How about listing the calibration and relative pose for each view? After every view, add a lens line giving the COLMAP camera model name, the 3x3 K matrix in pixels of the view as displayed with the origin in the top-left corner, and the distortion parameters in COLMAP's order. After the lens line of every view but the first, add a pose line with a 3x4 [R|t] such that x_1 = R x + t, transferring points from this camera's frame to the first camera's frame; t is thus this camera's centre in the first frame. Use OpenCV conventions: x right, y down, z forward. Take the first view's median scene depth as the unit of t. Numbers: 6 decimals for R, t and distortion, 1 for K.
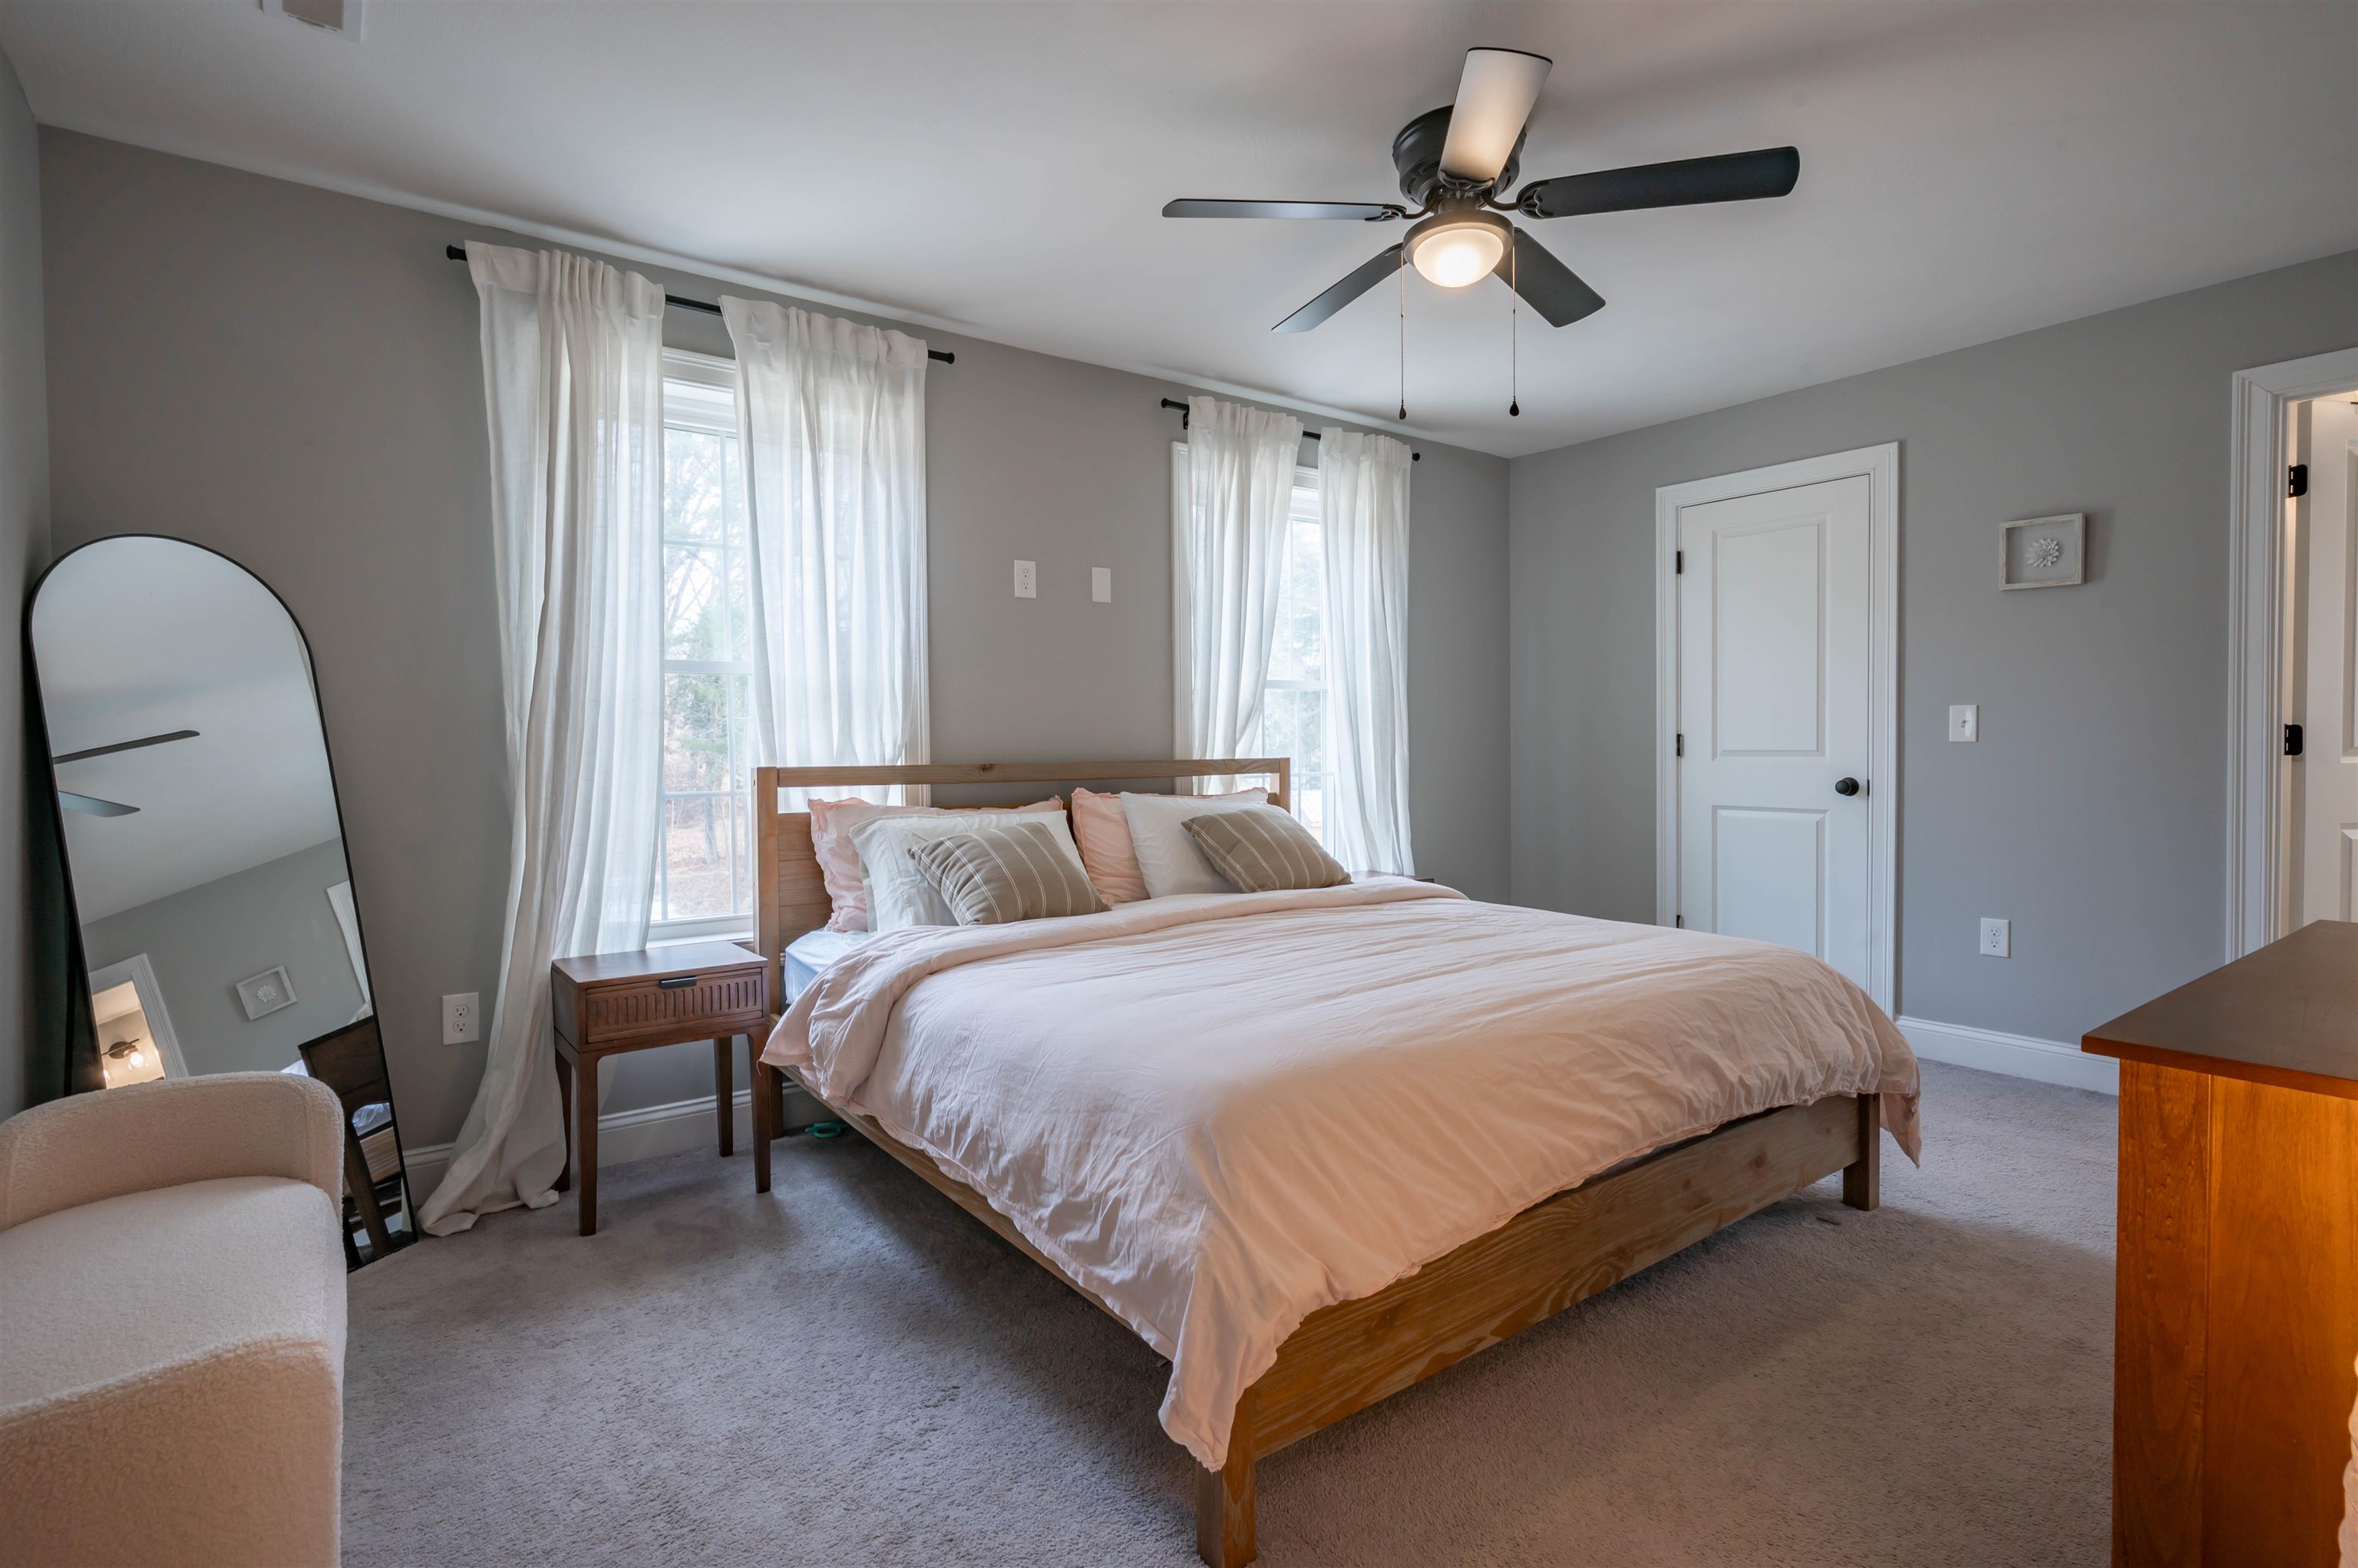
lens RADIAL K [[1115.2, 0, 1139.4], [0, 1115.2, 788.5], [0, 0, 1]] dist [-0.004292, -0.000199]
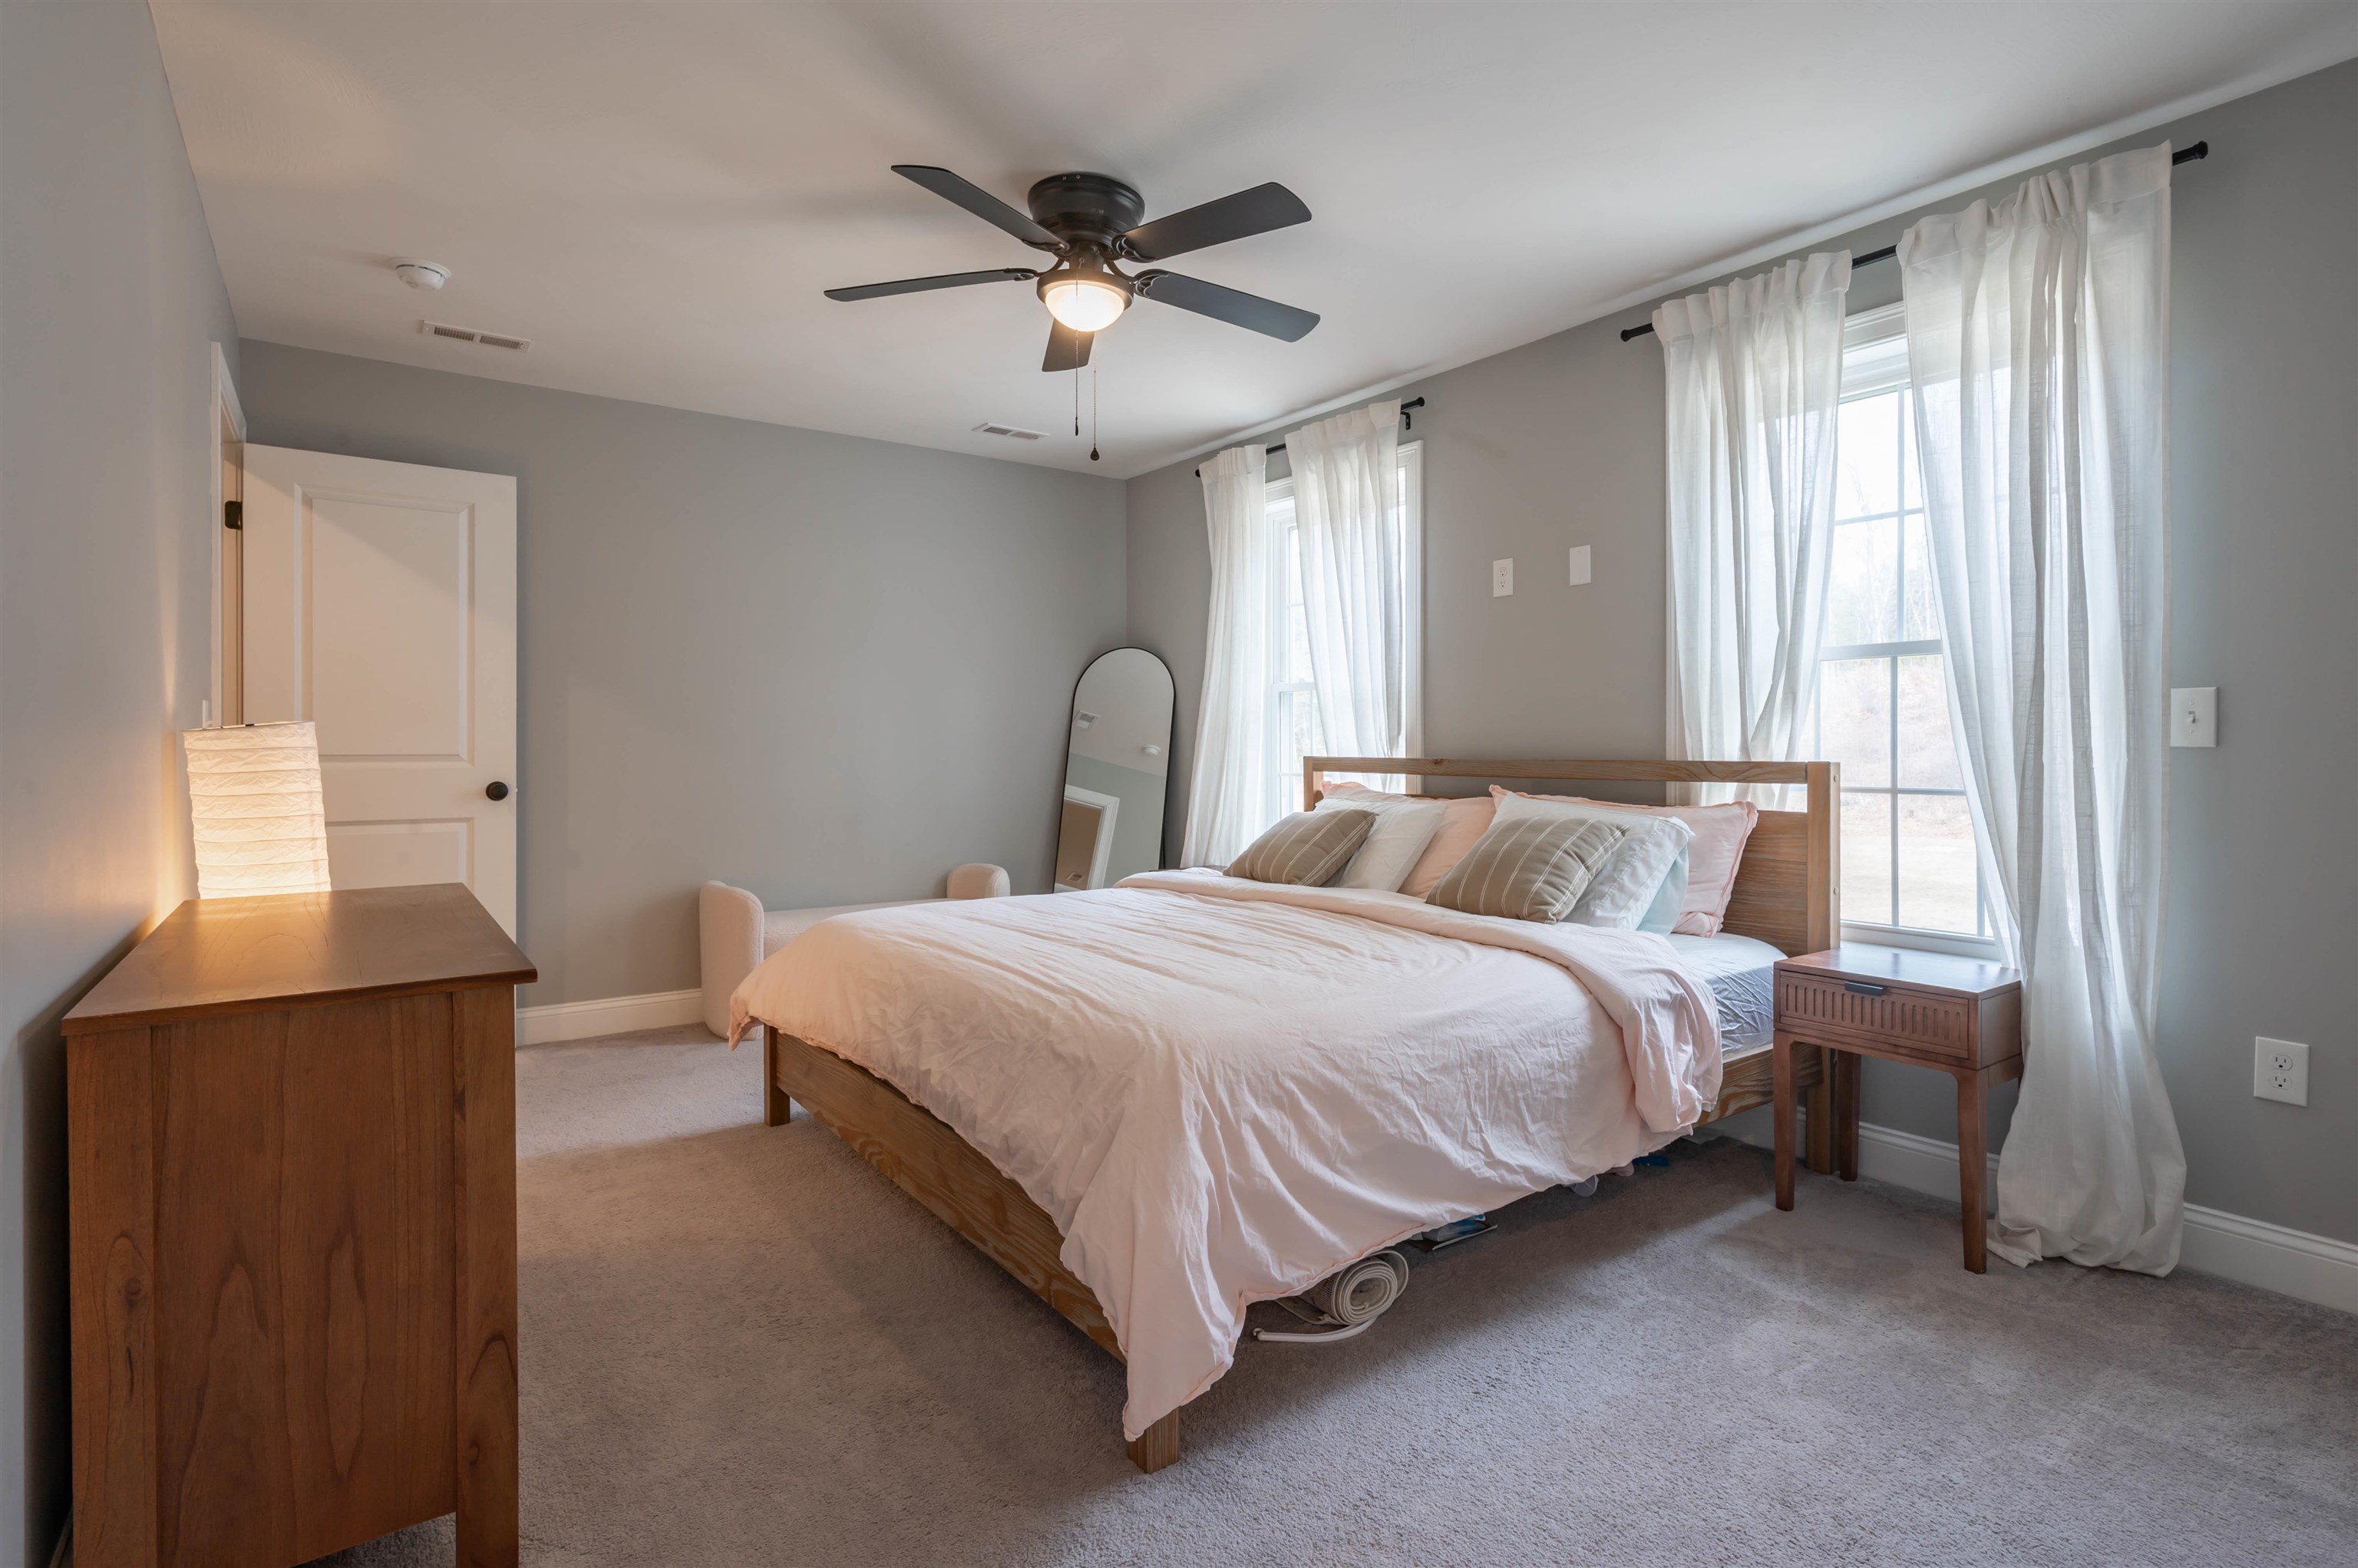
lens RADIAL K [[1148.3, 0, 1179.6], [0, 1148.3, 740.0], [0, 0, 1]] dist [0.002585, 0.000254]
pose [[0.010649, 0.012853, -0.999861, 0.980242], [-0.024054, 0.999631, 0.012594, -0.048870], [0.999654, 0.023917, 0.010954, 0.731253]]
